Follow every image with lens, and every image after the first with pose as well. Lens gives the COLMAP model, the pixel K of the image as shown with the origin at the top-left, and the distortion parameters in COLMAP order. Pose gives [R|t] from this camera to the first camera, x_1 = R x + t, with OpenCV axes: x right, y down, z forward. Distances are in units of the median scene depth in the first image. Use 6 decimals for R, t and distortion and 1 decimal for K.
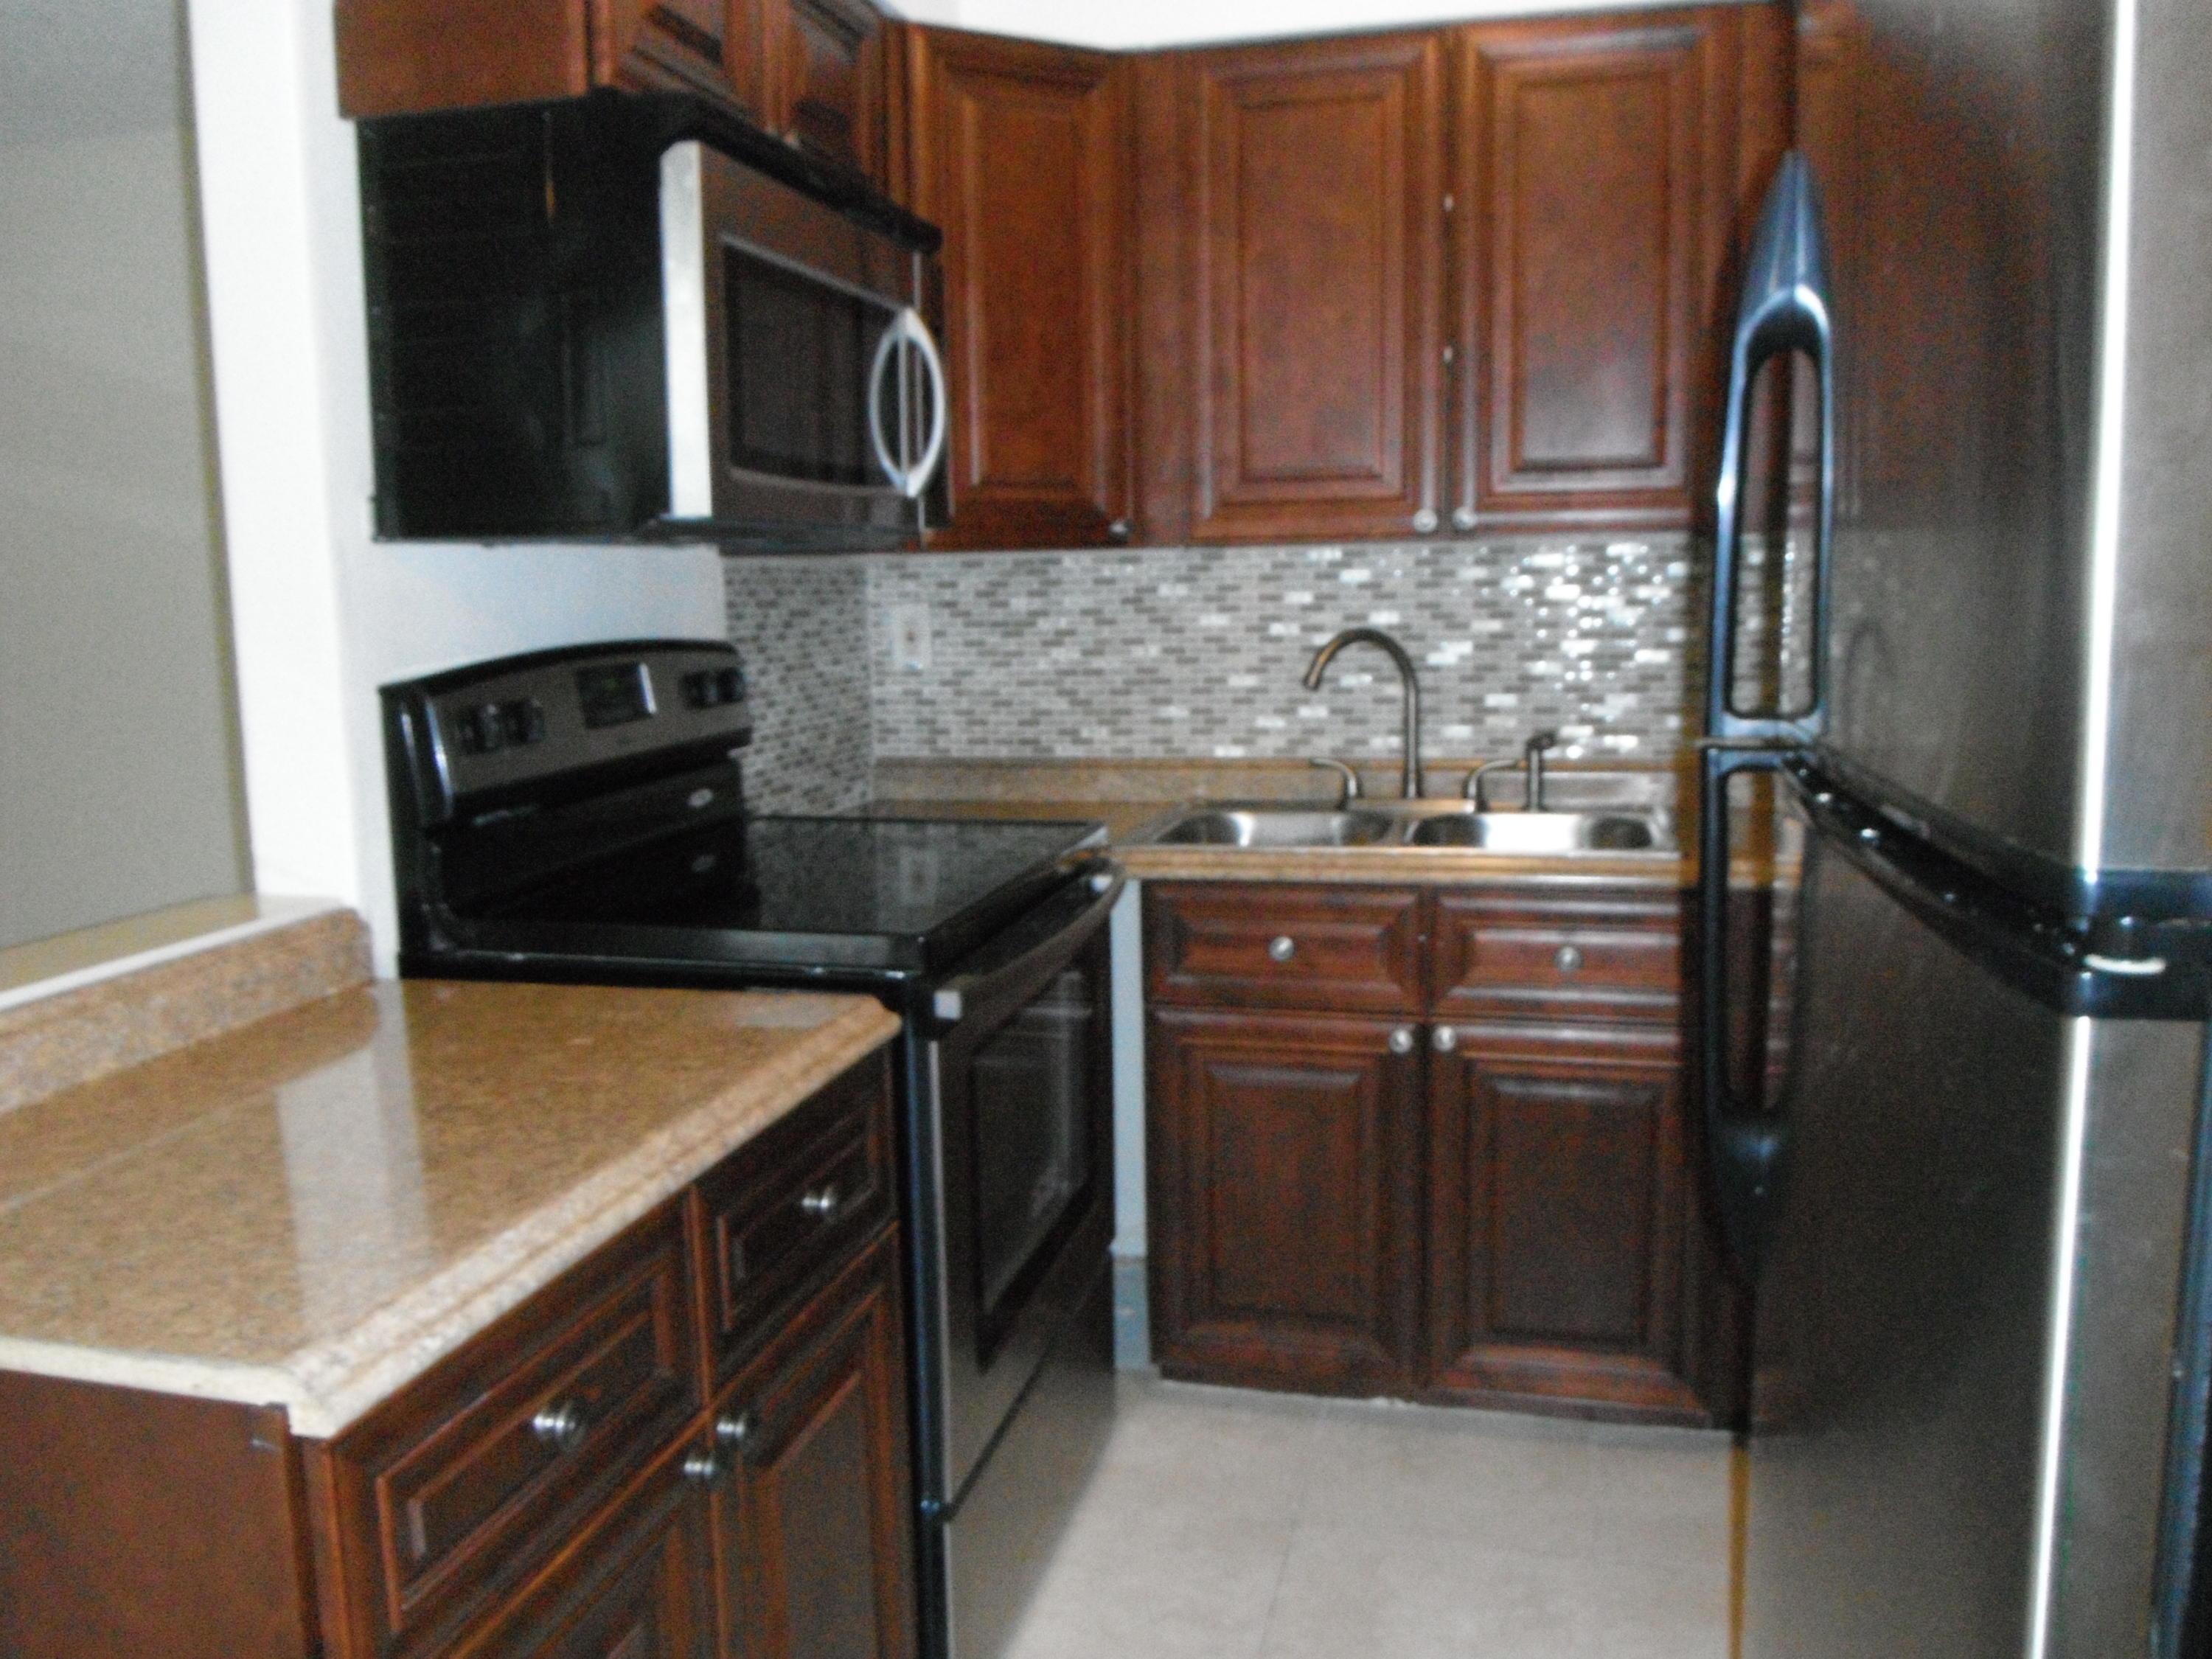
lens RADIAL K [[1744.4, 0, 1101.1], [0, 1744.4, 819.3], [0, 0, 1]] dist [-0.042688, 0.068195]
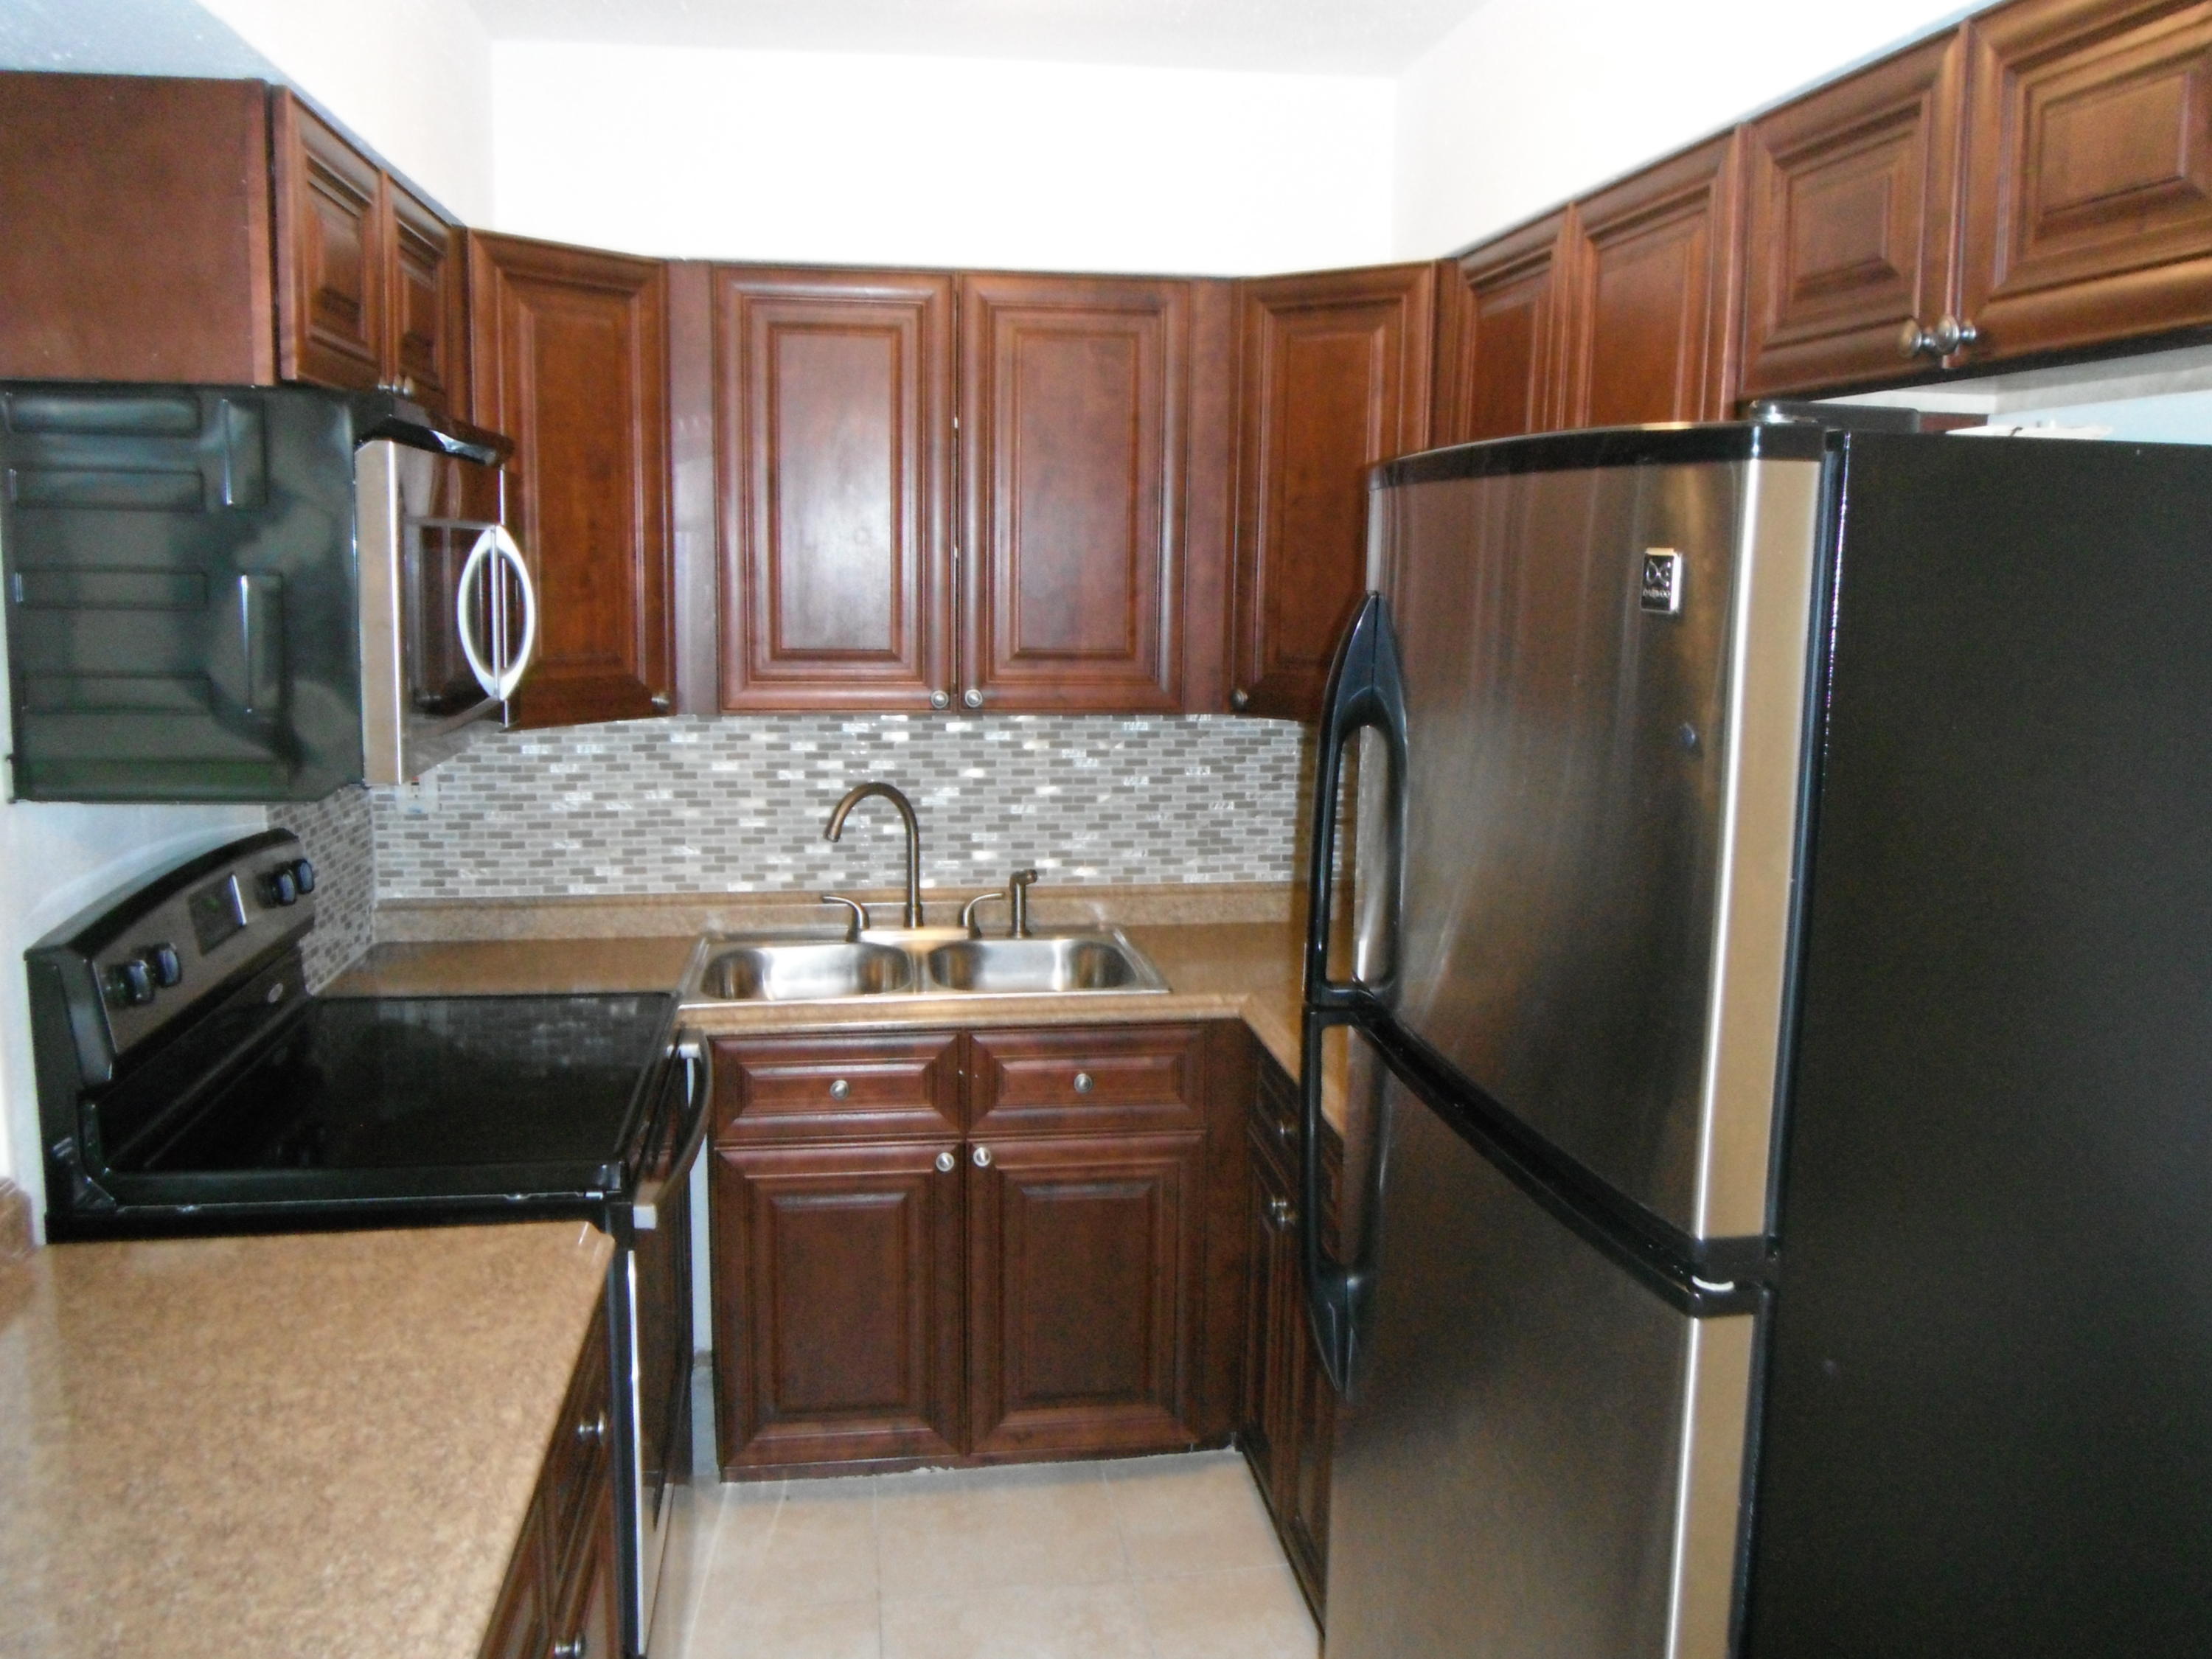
lens RADIAL K [[1744.4, 0, 1101.1], [0, 1744.4, 819.3], [0, 0, 1]] dist [-0.042688, 0.068195]
pose [[0.921815, -0.026726, 0.386707, -0.140482], [0.024053, 0.999642, 0.011751, -0.090236], [-0.386882, -0.001531, 0.922128, -0.085536]]
